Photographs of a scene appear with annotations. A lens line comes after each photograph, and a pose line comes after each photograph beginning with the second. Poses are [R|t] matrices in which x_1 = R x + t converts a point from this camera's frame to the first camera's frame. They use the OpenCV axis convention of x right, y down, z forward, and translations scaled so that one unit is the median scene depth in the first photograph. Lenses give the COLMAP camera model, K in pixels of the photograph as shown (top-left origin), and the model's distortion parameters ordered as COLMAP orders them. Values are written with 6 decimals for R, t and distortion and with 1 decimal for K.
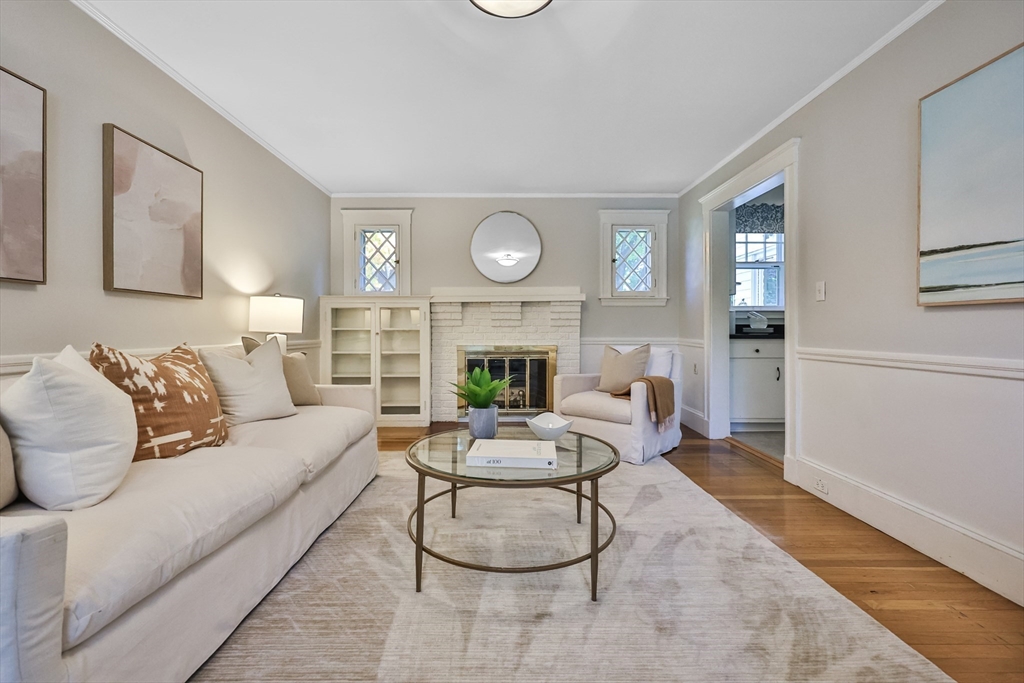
lens RADIAL K [[442.5, 0, 508.9], [0, 442.5, 330.9], [0, 0, 1]] dist [-0.001429, -0.000510]
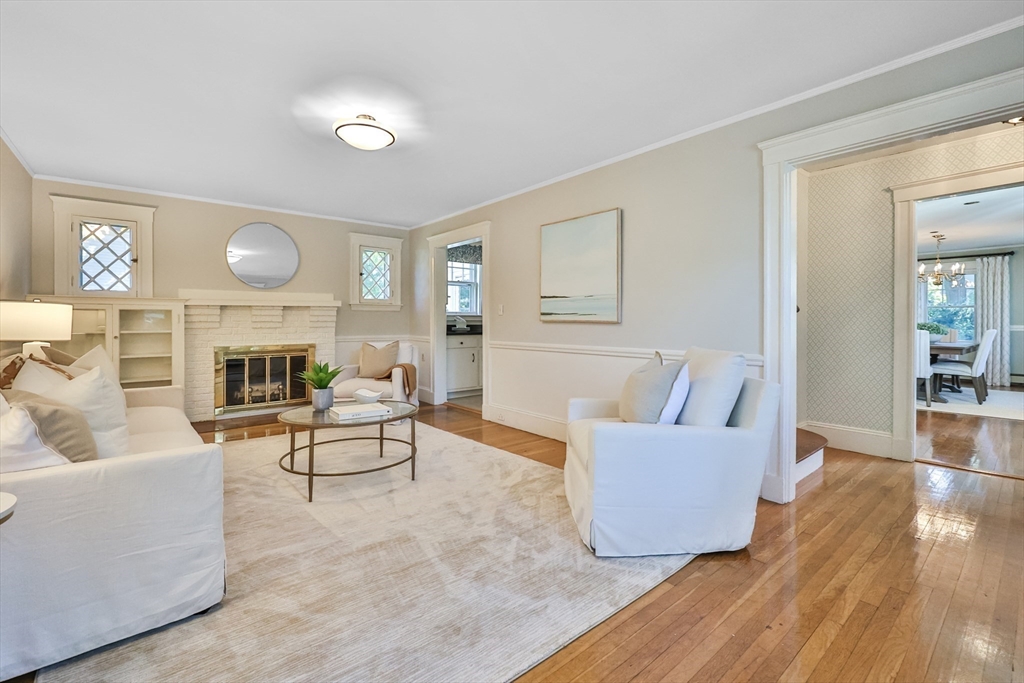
lens RADIAL K [[442.5, 0, 525.3], [0, 442.5, 321.8], [0, 0, 1]] dist [-0.001429, -0.000510]
pose [[0.758109, 0.000308, 0.652128, -0.241611], [0.002629, 0.999990, -0.003528, -0.020235], [-0.652123, 0.004390, 0.758101, -0.265231]]
